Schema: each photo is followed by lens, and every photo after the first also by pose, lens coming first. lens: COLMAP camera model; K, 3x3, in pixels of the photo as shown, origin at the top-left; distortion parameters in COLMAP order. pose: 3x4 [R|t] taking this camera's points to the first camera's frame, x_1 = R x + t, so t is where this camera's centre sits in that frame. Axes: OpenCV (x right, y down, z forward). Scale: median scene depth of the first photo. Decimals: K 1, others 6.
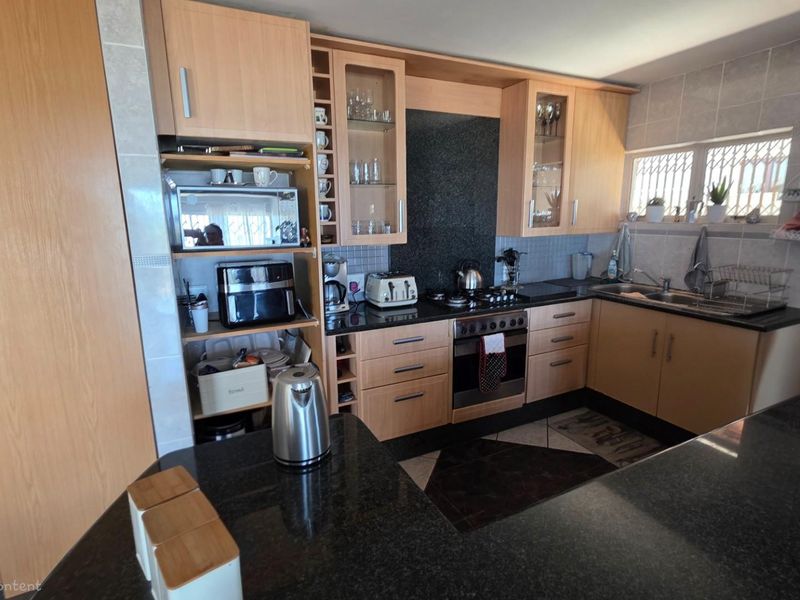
lens RADIAL K [[427.6, 0, 403.6], [0, 427.6, 300.8], [0, 0, 1]] dist [0.003464, 0.000601]
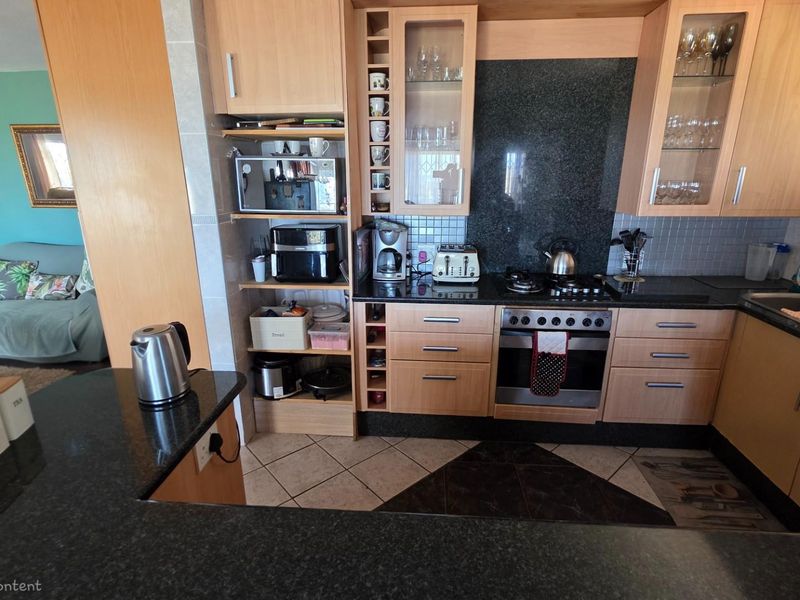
lens RADIAL K [[427.6, 0, 403.6], [0, 427.6, 300.8], [0, 0, 1]] dist [0.003464, 0.000601]
pose [[0.860020, 0.159609, -0.484654, 0.358161], [-0.113868, 0.985899, 0.122623, -0.051178], [0.497392, -0.050272, 0.866068, 0.125838]]
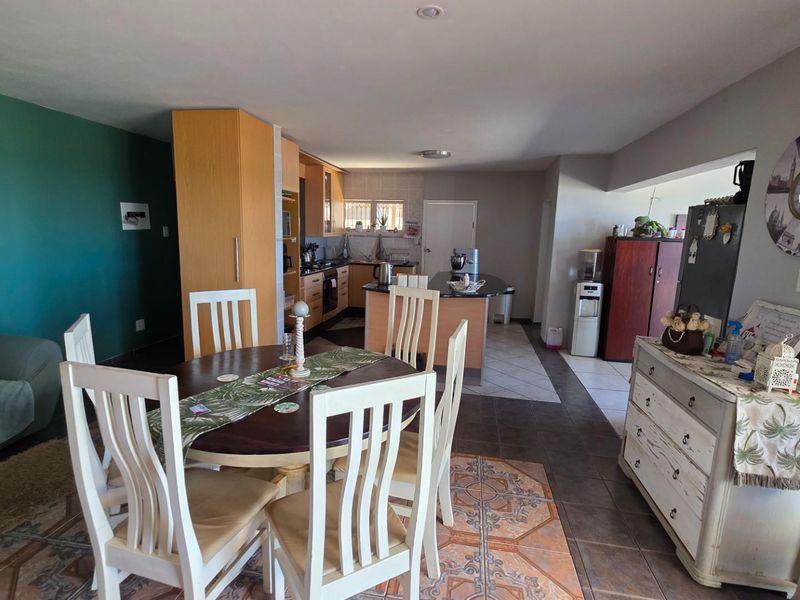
lens RADIAL K [[427.6, 0, 403.6], [0, 427.6, 300.8], [0, 0, 1]] dist [0.003464, 0.000601]
pose [[0.583030, -0.104776, 0.805666, -1.394715], [0.127336, 0.991178, 0.036753, 0.154582], [-0.802410, 0.081162, 0.591228, -0.614337]]
